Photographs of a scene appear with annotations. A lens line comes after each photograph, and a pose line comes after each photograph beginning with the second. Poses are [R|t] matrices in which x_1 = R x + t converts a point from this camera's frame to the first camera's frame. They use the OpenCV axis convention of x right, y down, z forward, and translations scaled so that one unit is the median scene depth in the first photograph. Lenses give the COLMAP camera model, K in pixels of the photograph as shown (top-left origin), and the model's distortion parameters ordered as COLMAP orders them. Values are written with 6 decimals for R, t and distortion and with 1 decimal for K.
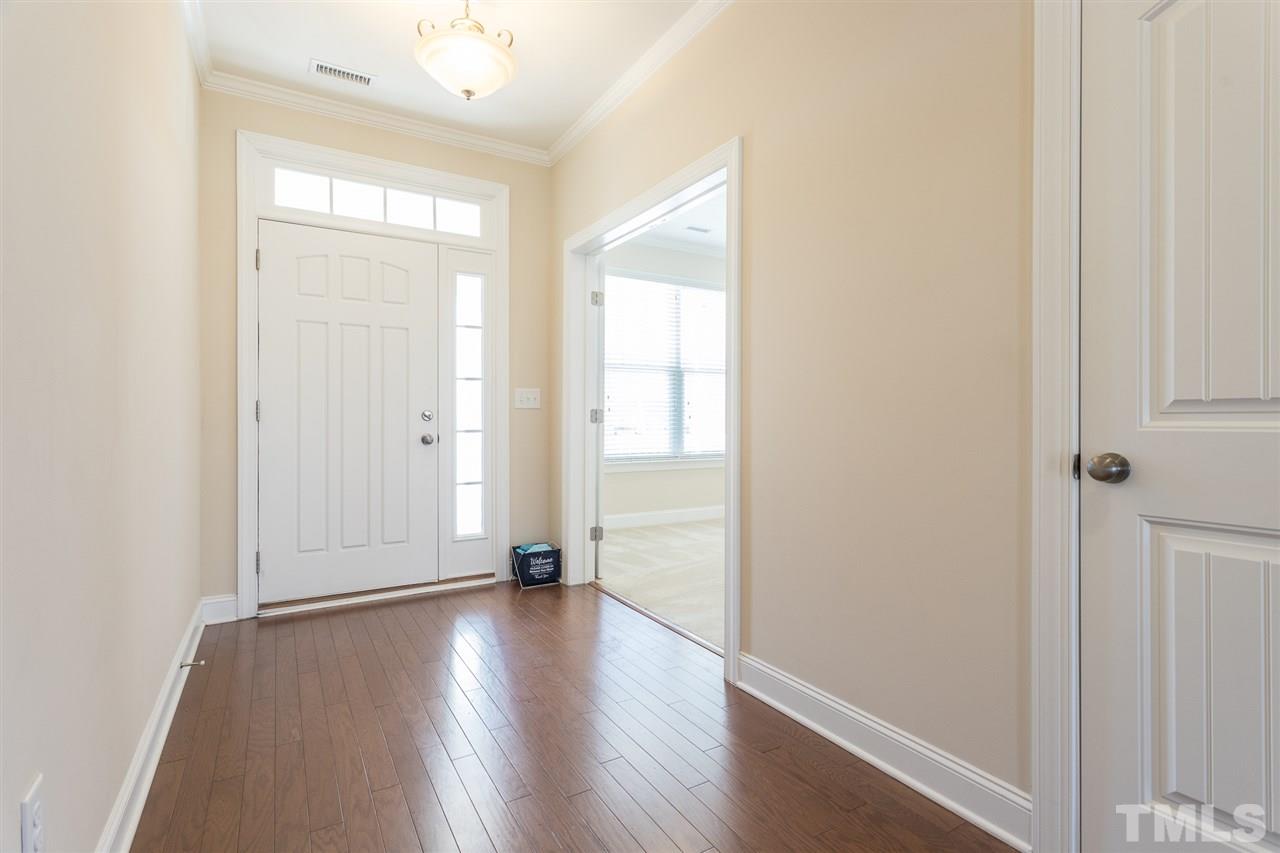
lens RADIAL K [[605.0, 0, 646.8], [0, 605.0, 423.0], [0, 0, 1]] dist [0.002245, 0.000339]
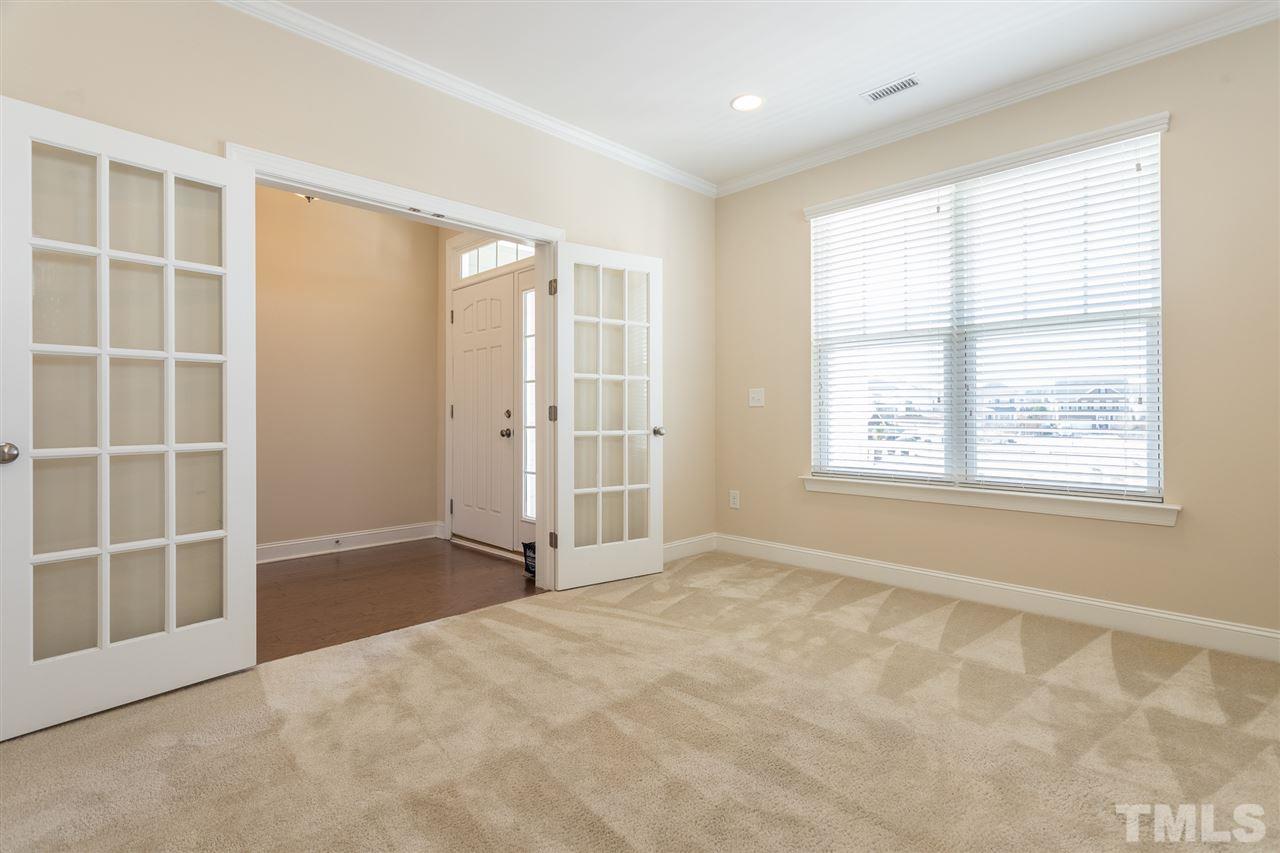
lens RADIAL K [[616.3, 0, 640.0], [0, 616.3, 426.5], [0, 0, 1]] dist [-0.000821, 0.000229]
pose [[0.235338, 0.013390, -0.971821, 0.870738], [-0.010098, 0.999885, 0.011331, -0.003905], [0.971861, 0.007147, 0.235446, 0.911802]]
